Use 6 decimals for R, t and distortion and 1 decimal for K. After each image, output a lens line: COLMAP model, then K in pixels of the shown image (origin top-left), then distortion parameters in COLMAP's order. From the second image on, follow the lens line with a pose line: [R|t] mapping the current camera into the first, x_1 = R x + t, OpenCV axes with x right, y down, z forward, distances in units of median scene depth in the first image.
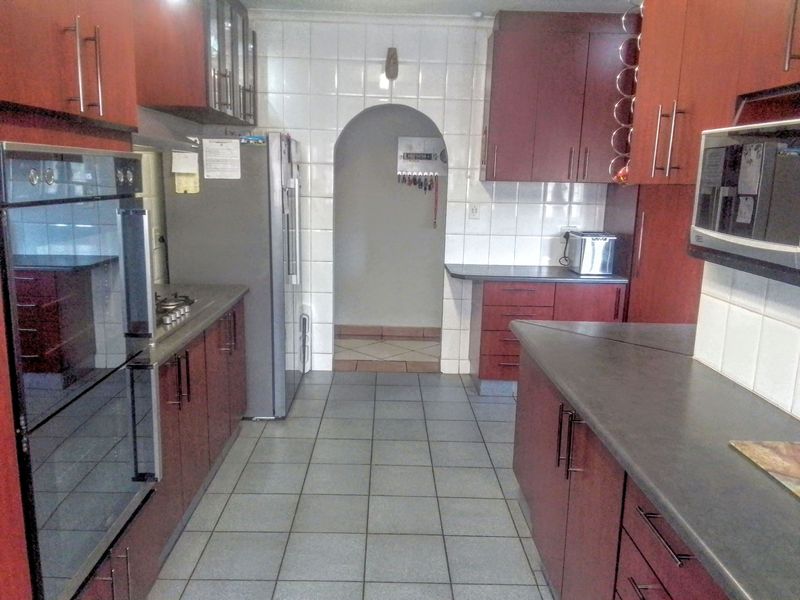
lens RADIAL K [[626.8, 0, 395.7], [0, 626.8, 300.2], [0, 0, 1]] dist [0.099395, -0.145615]
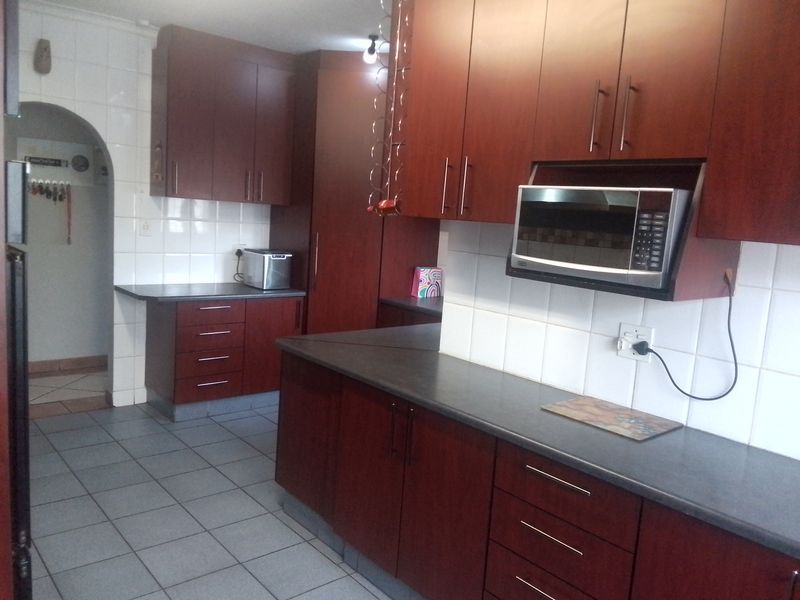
lens RADIAL K [[626.8, 0, 395.7], [0, 626.8, 300.2], [0, 0, 1]] dist [0.099395, -0.145615]
pose [[0.766367, -0.062566, 0.639350, -0.210592], [0.072885, 0.997288, 0.010229, -0.017625], [-0.638256, 0.038760, 0.768848, 0.044208]]
